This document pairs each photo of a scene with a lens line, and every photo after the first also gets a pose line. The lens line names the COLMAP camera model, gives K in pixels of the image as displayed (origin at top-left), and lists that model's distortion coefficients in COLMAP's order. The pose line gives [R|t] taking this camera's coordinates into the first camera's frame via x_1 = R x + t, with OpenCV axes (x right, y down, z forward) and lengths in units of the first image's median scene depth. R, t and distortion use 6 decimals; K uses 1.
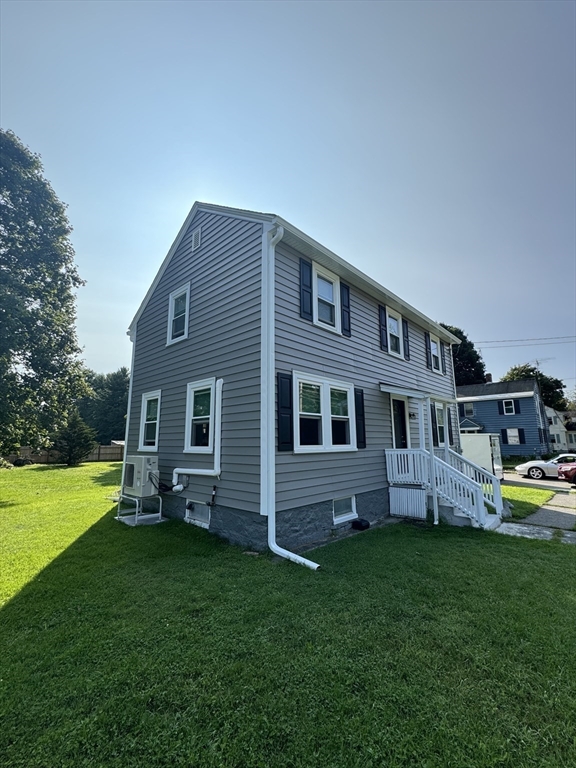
lens RADIAL K [[337.8, 0, 290.7], [0, 337.8, 389.3], [0, 0, 1]] dist [-0.002396, -0.000039]
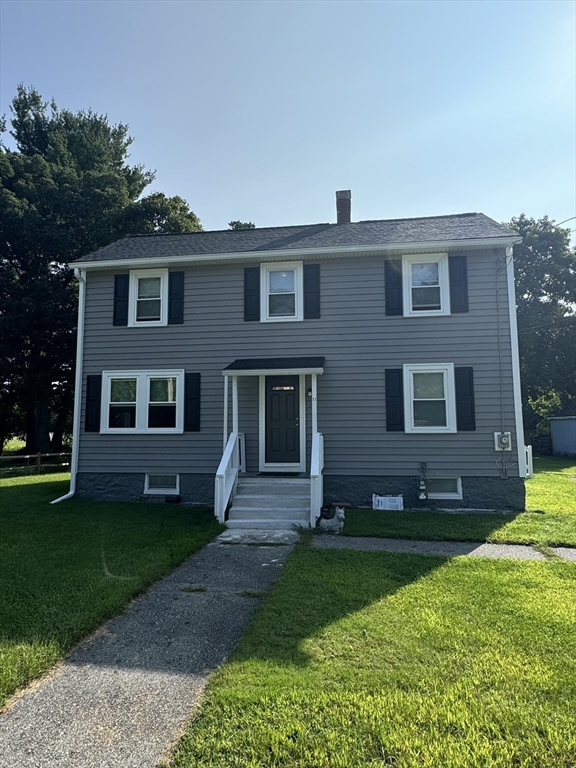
lens RADIAL K [[469.2, 0, 286.9], [0, 469.2, 382.6], [0, 0, 1]] dist [0.001845, -0.002656]
pose [[0.575265, -0.064147, -0.815448, 1.733211], [0.129024, 0.991556, 0.013020, 0.052111], [0.807727, -0.112703, 0.578684, 0.473988]]
